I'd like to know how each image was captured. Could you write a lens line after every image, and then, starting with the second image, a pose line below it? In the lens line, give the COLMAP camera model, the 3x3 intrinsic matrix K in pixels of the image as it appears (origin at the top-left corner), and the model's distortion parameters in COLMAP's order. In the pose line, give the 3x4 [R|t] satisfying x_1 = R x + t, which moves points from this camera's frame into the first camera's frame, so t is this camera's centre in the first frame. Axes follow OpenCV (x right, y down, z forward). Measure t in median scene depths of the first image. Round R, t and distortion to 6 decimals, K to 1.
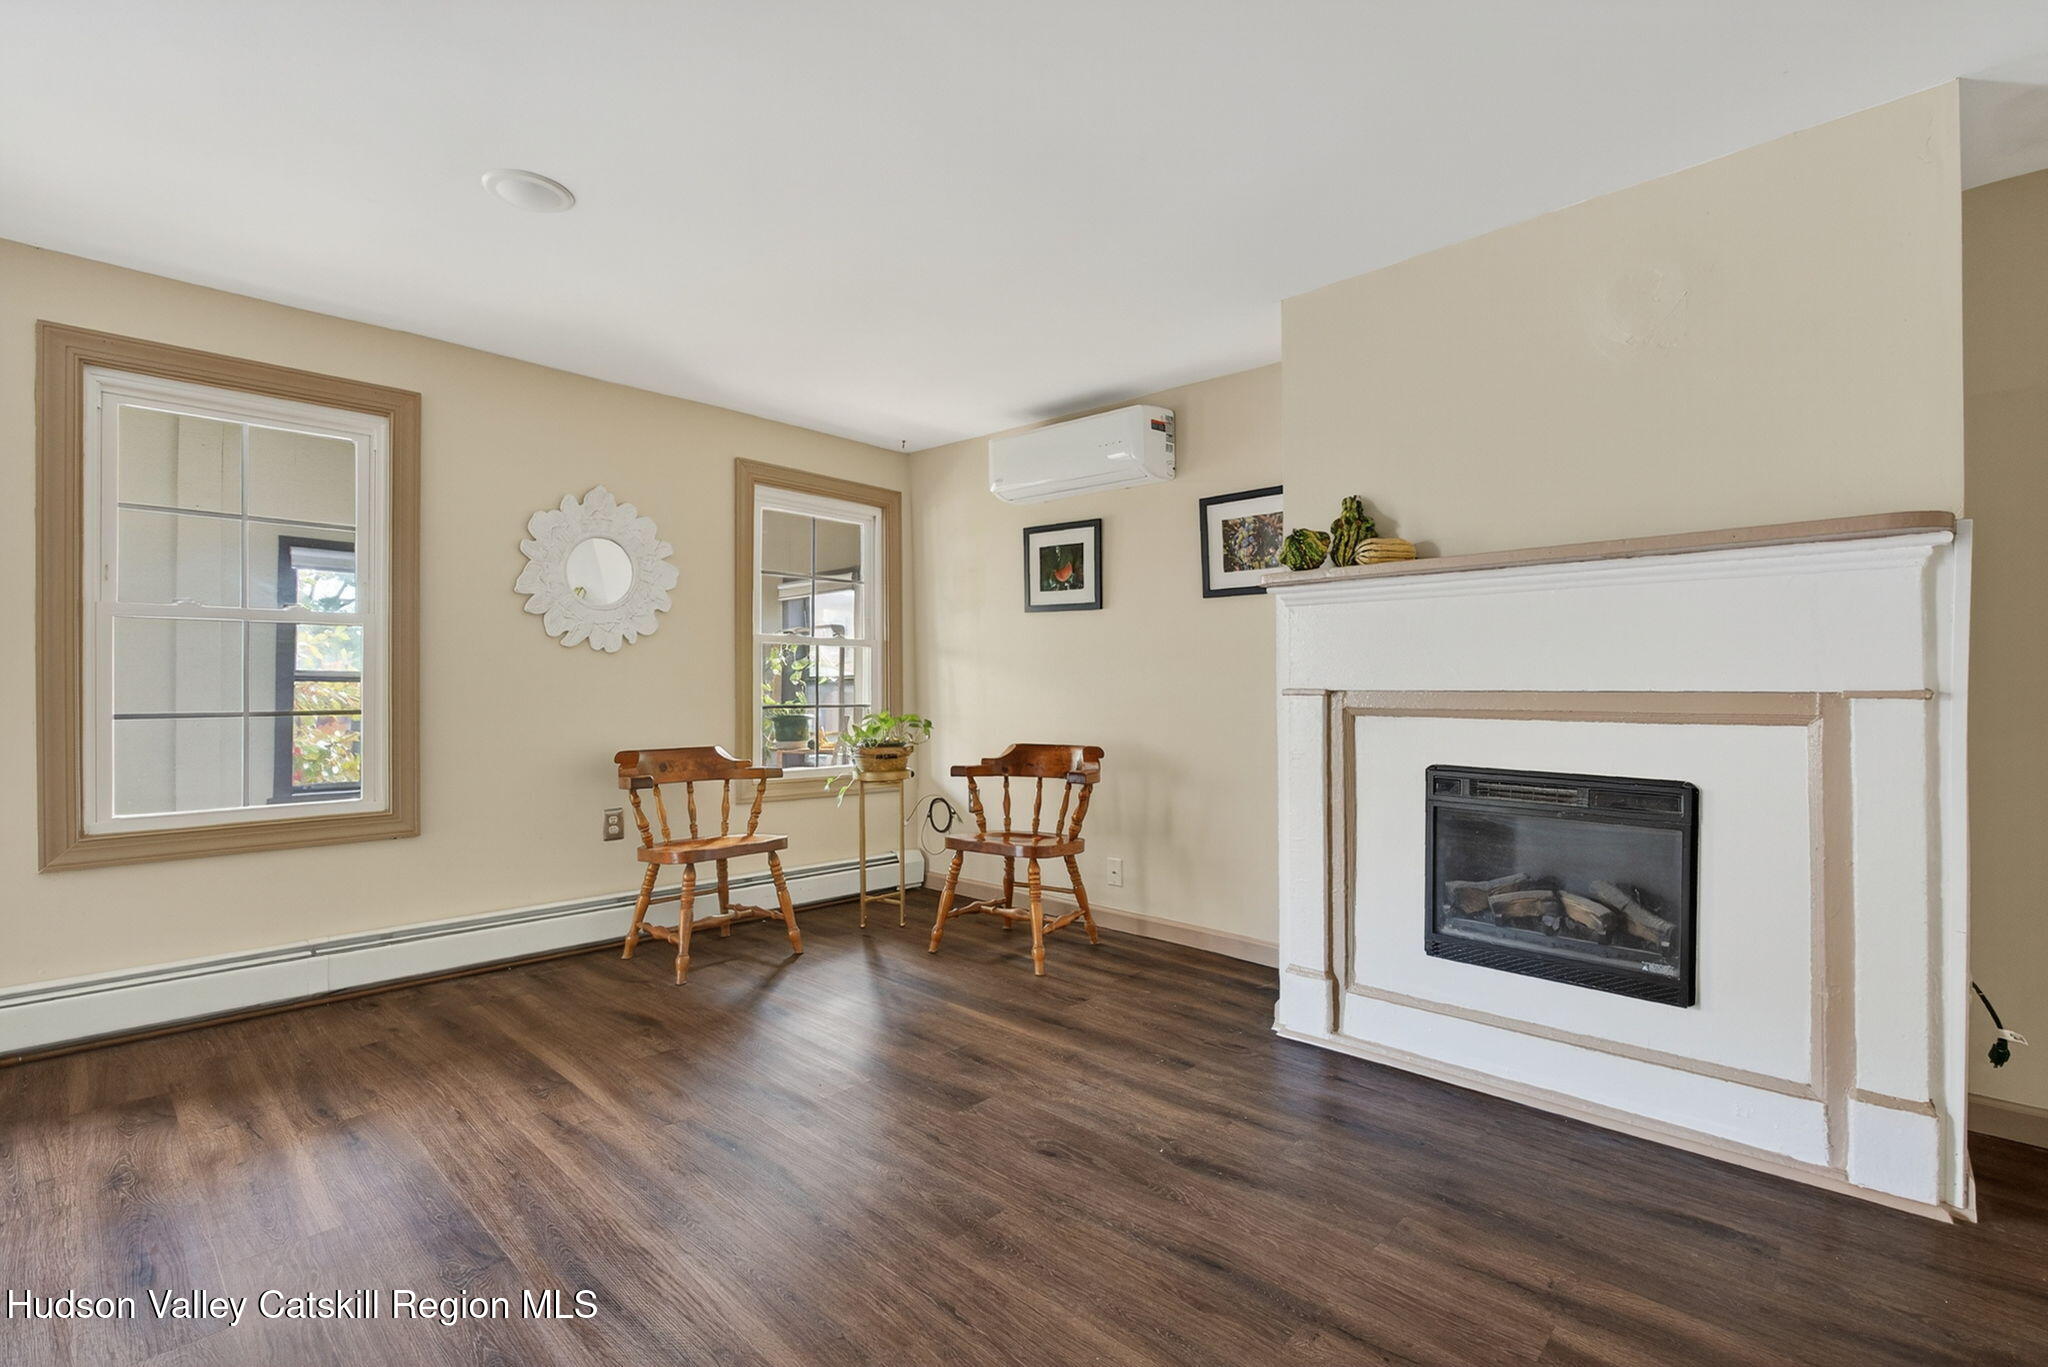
lens RADIAL K [[922.2, 0, 1024.7], [0, 922.2, 687.5], [0, 0, 1]] dist [-0.008027, 0.000227]
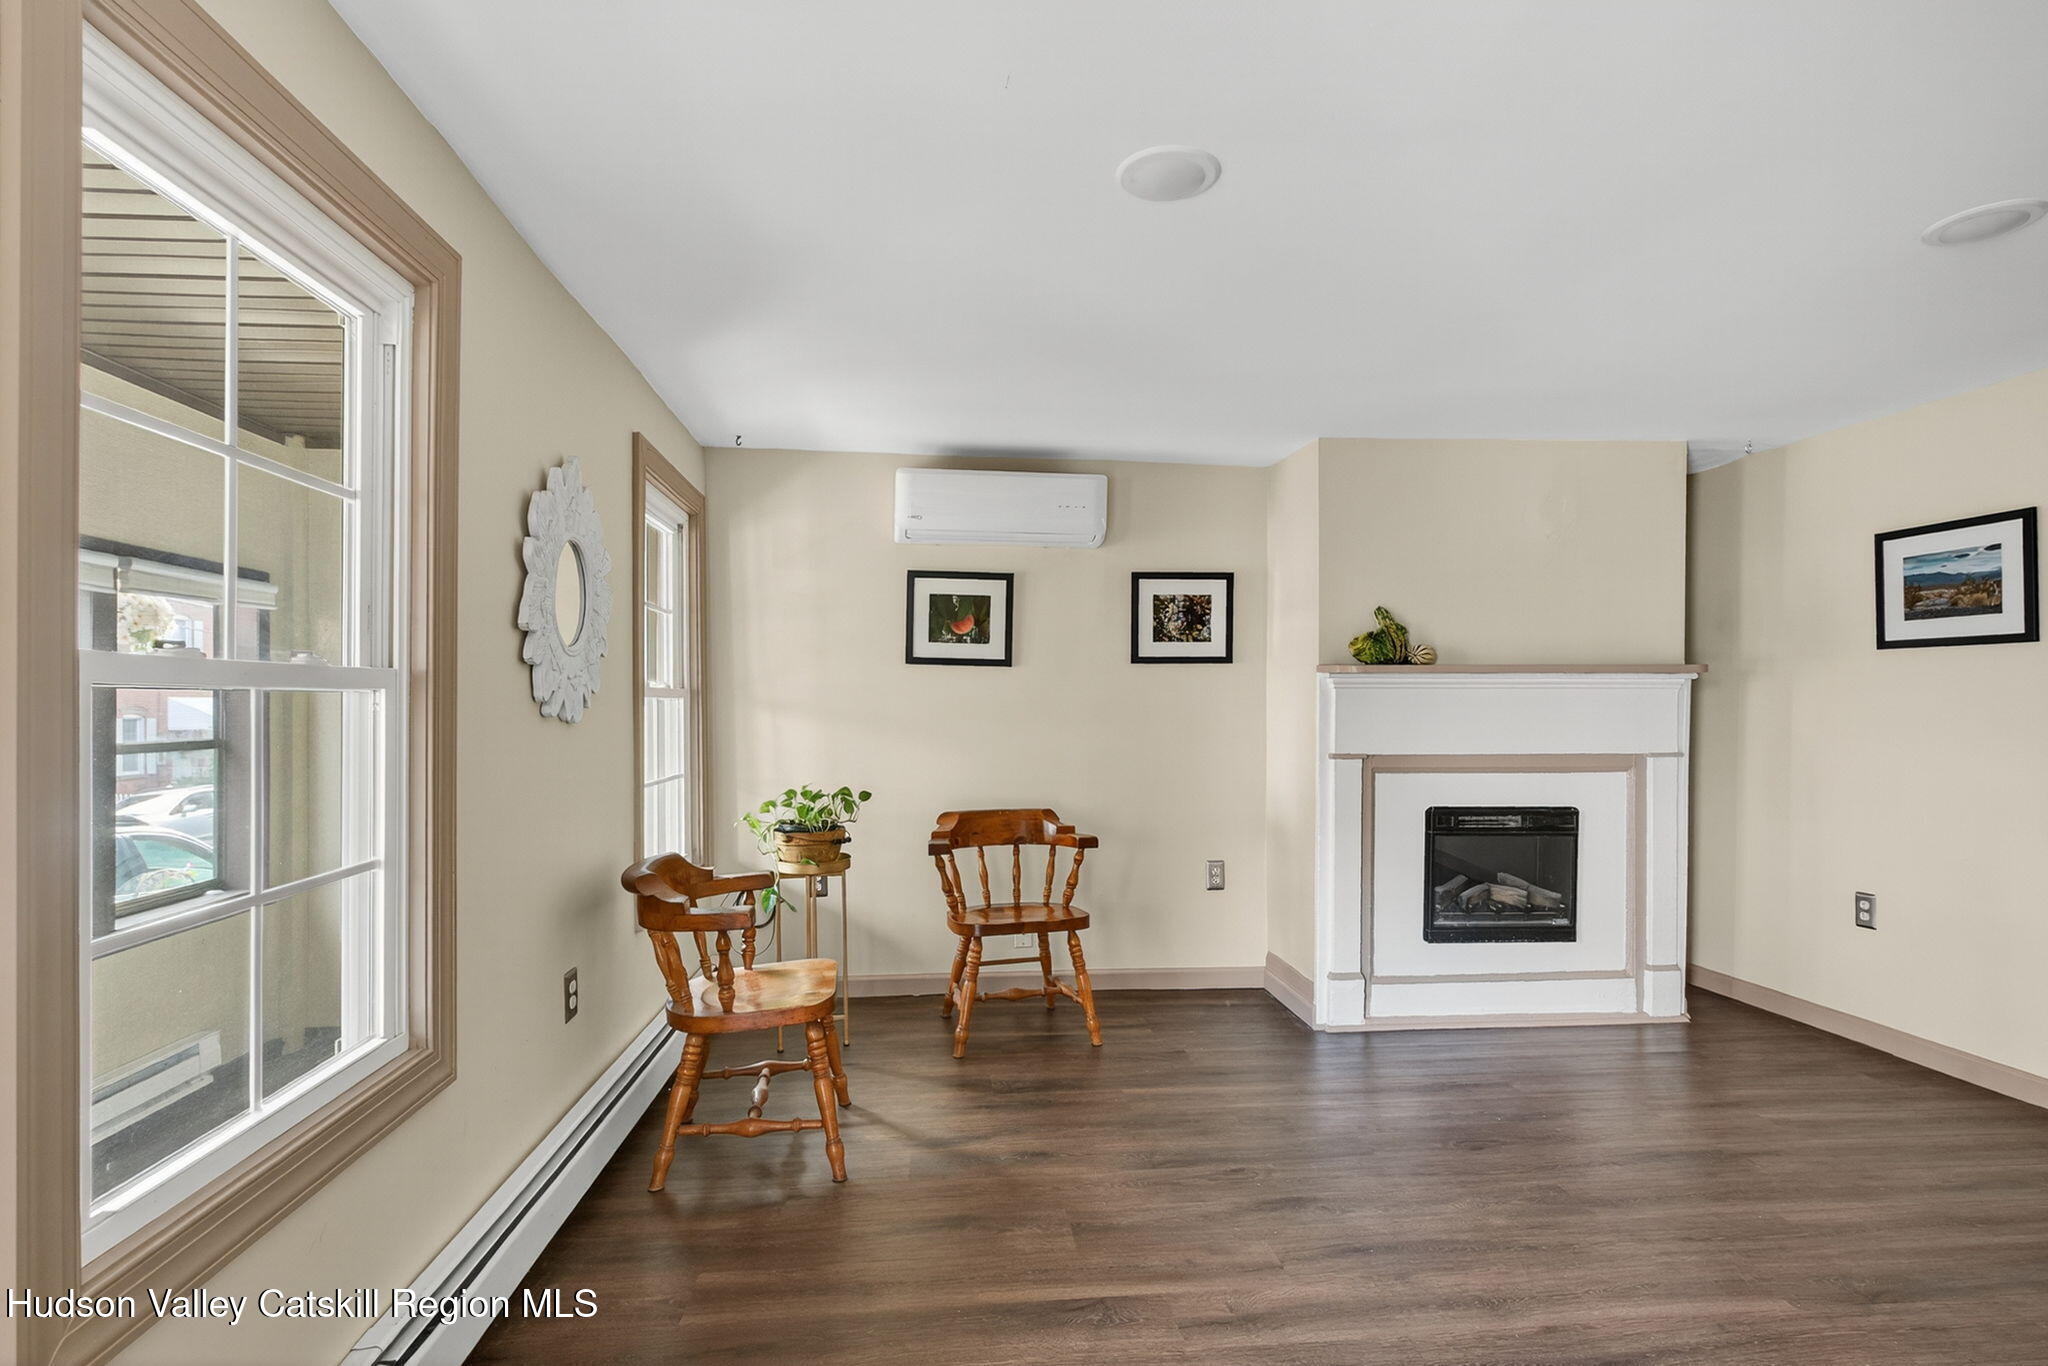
lens RADIAL K [[1011.0, 0, 1022.2], [0, 1011.0, 708.0], [0, 0, 1]] dist [0.000368, 0.000168]
pose [[0.659035, -0.005139, 0.752094, -0.802642], [0.000217, 0.999978, 0.006642, -0.054672], [-0.752112, -0.004214, 0.659022, 0.325811]]
